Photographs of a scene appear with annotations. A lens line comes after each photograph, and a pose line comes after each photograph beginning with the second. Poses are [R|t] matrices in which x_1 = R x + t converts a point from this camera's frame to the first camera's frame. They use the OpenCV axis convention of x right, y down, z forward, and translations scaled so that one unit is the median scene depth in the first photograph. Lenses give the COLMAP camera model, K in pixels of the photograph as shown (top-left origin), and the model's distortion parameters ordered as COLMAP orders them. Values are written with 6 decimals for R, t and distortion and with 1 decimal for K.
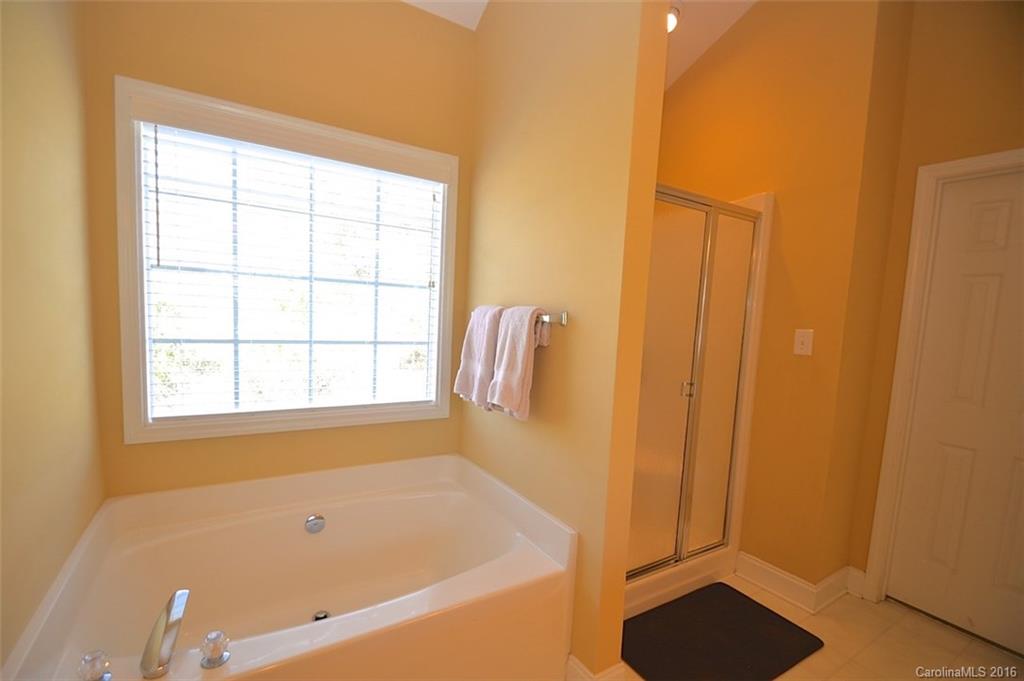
lens RADIAL K [[448.0, 0, 502.8], [0, 448.0, 360.3], [0, 0, 1]] dist [0.012252, -0.015665]
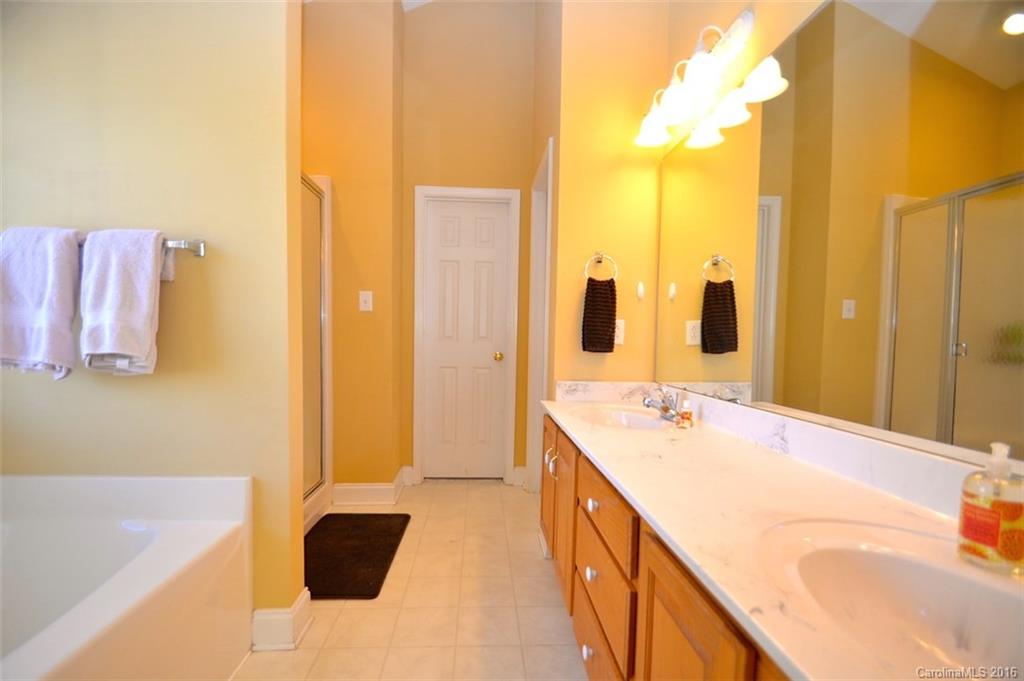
lens RADIAL K [[448.0, 0, 502.8], [0, 448.0, 360.3], [0, 0, 1]] dist [0.012252, -0.015665]
pose [[0.470604, -0.081945, 0.878531, -0.353537], [0.098800, 0.994310, 0.039819, 0.140659], [-0.876796, 0.068060, 0.476022, 0.060409]]
